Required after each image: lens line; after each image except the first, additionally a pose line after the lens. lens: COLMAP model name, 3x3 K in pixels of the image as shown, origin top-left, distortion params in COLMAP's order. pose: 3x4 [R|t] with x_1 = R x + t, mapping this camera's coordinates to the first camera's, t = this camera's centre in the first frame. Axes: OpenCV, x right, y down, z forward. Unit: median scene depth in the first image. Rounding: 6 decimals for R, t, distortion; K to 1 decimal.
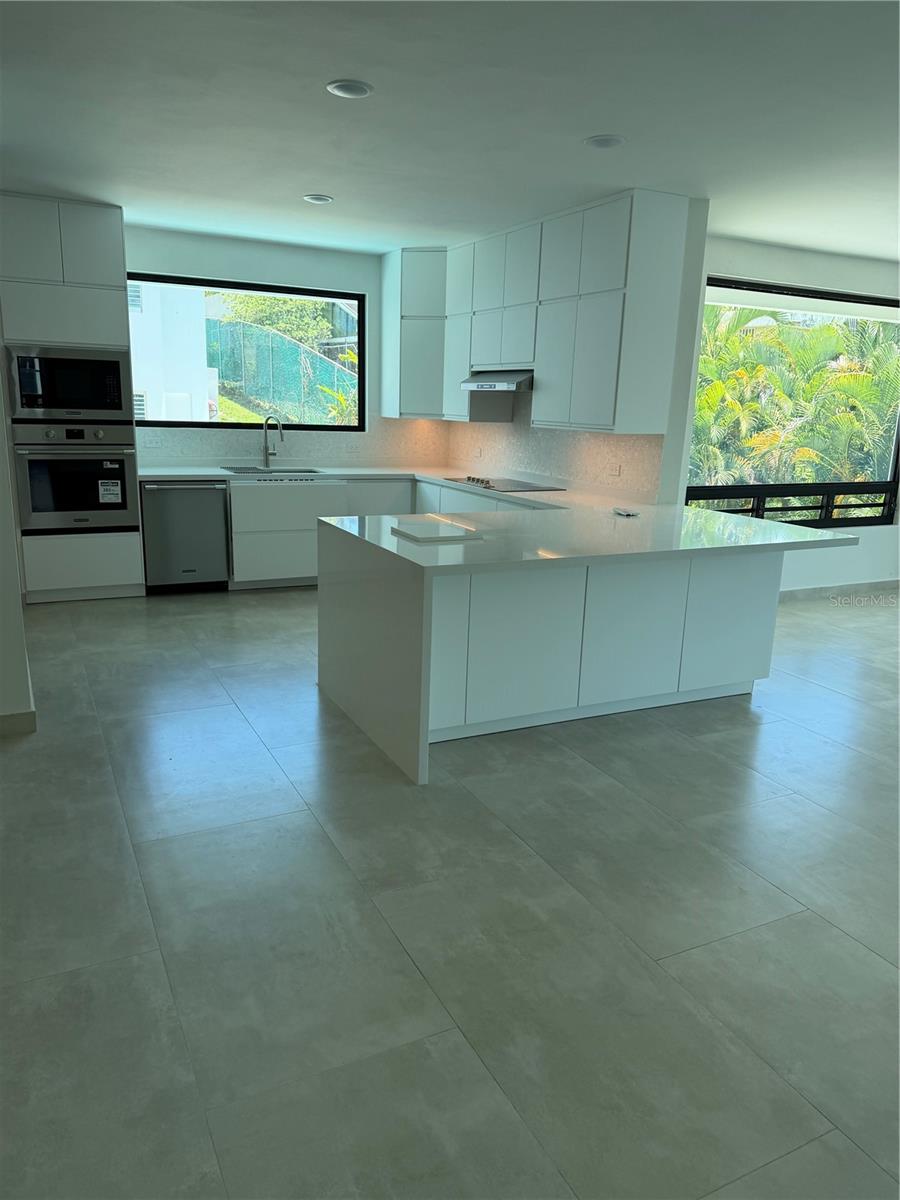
lens RADIAL K [[837.9, 0, 442.7], [0, 837.9, 602.0], [0, 0, 1]] dist [0.143890, -0.233778]
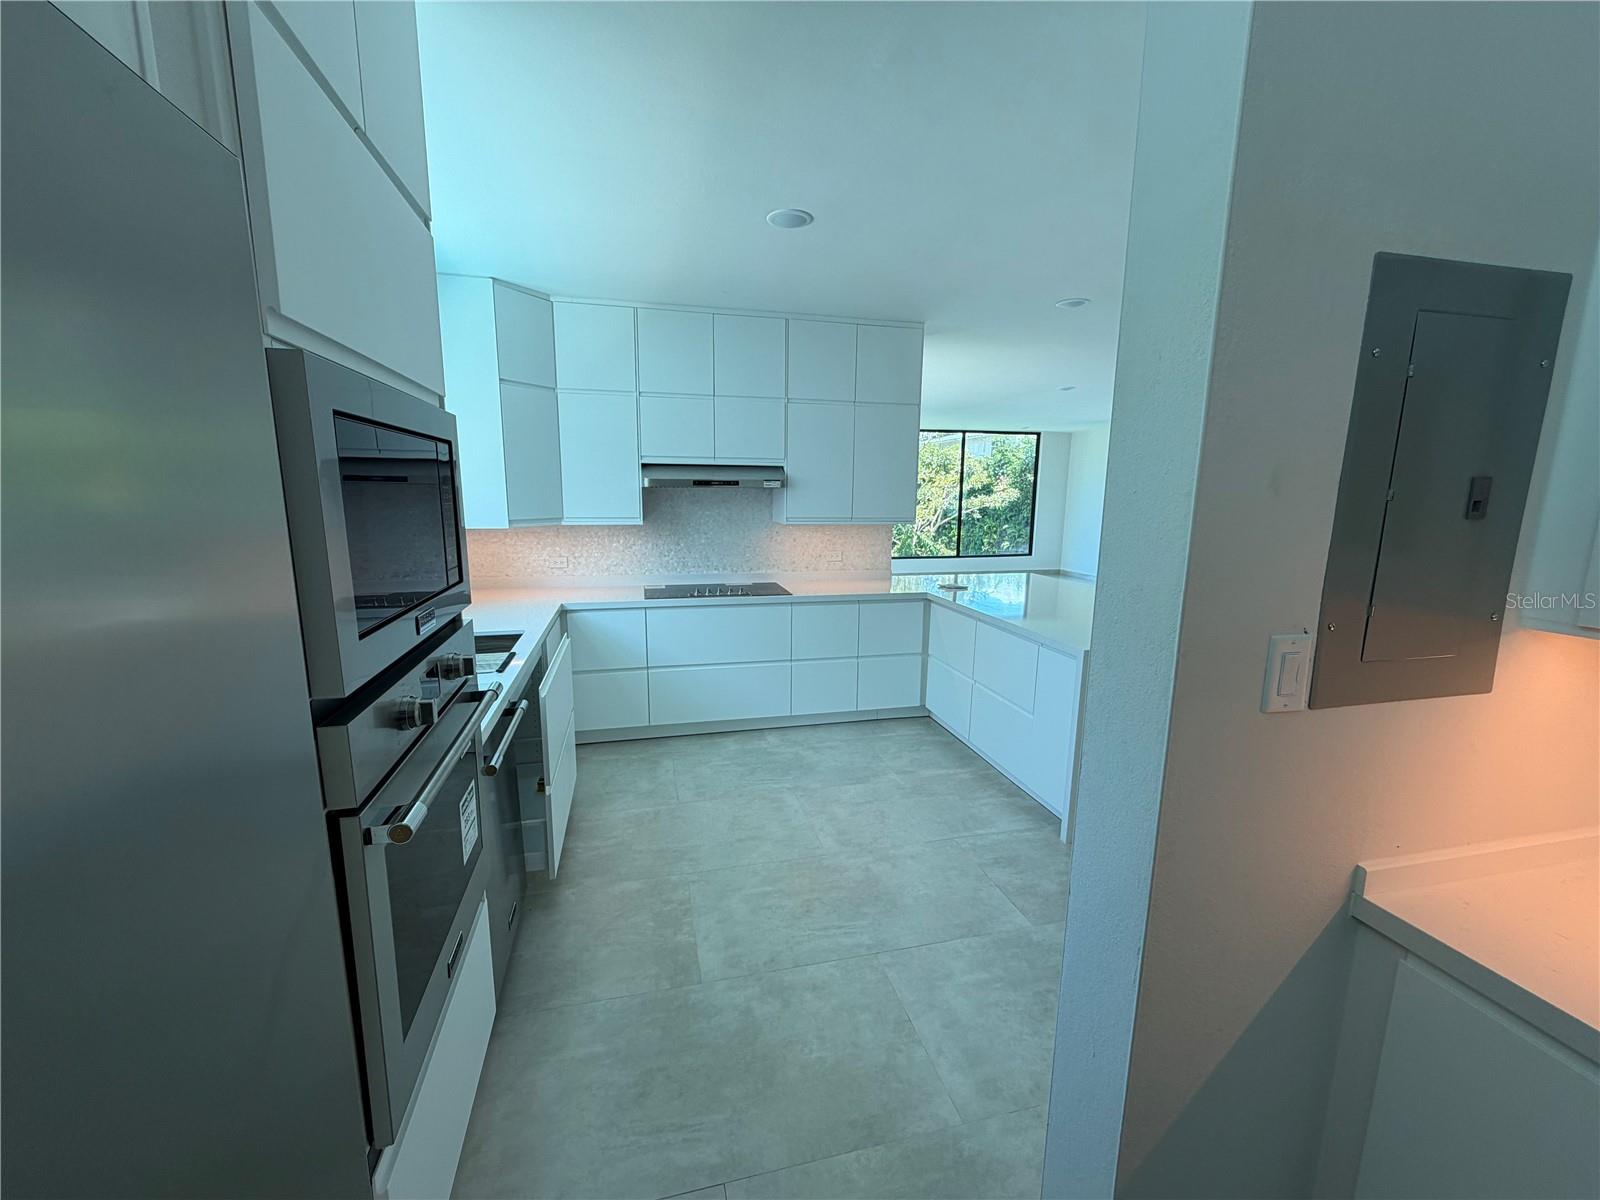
lens RADIAL K [[640.5, 0, 793.8], [0, 640.5, 600.2], [0, 0, 1]] dist [0.000202, 0.001090]
pose [[0.215711, -0.199003, 0.955964, -0.587587], [0.223792, 0.963029, 0.149976, -0.224572], [-0.950466, 0.181586, 0.252271, 0.797053]]
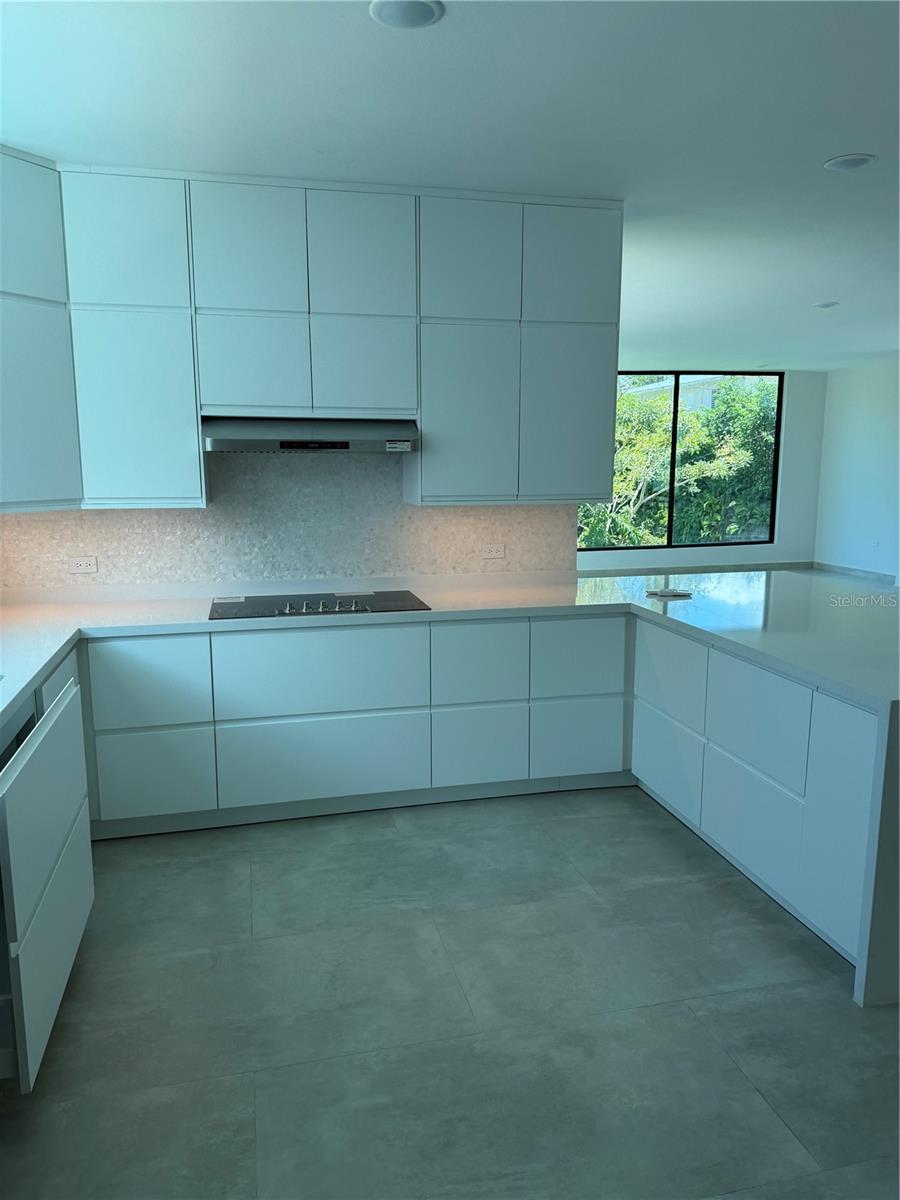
lens RADIAL K [[837.9, 0, 442.7], [0, 837.9, 602.0], [0, 0, 1]] dist [0.143890, -0.233778]
pose [[0.220897, -0.198368, 0.954911, -0.508774], [0.236128, 0.960846, 0.144979, -0.219081], [-0.946281, 0.193456, 0.259088, 0.803453]]
